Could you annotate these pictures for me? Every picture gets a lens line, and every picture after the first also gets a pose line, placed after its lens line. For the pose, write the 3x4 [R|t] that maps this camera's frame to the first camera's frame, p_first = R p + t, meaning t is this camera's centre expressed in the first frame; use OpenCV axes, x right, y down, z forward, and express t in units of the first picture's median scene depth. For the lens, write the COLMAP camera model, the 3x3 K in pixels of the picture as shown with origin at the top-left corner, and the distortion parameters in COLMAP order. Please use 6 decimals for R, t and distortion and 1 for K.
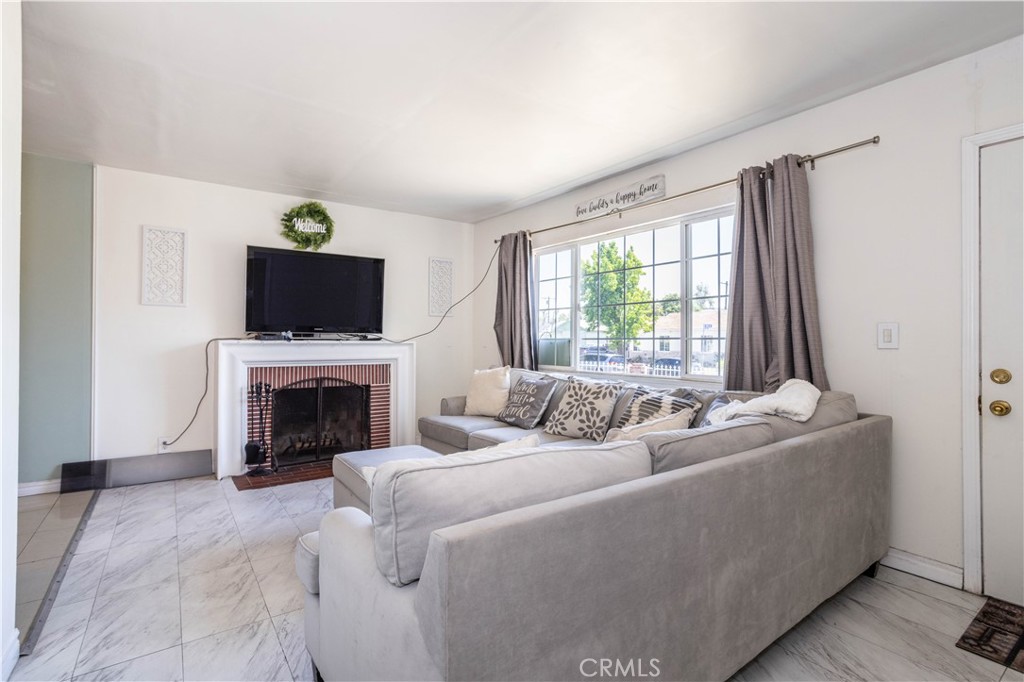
lens RADIAL K [[487.1, 0, 518.3], [0, 487.1, 338.2], [0, 0, 1]] dist [-0.031728, 0.004152]
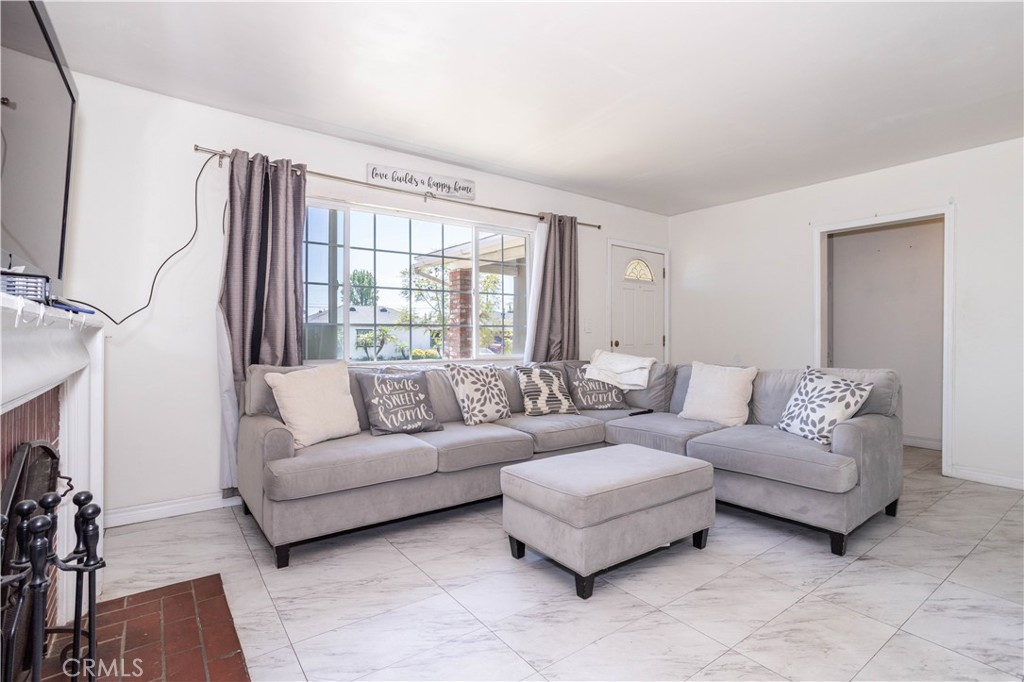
lens RADIAL K [[487.1, 0, 510.5], [0, 487.1, 342.1], [0, 0, 1]] dist [-0.031728, 0.004152]
pose [[0.000581, -0.009449, 0.999955, -0.887224], [0.004184, 0.999947, 0.009447, 0.030011], [-0.999991, 0.004178, 0.000621, 0.953720]]
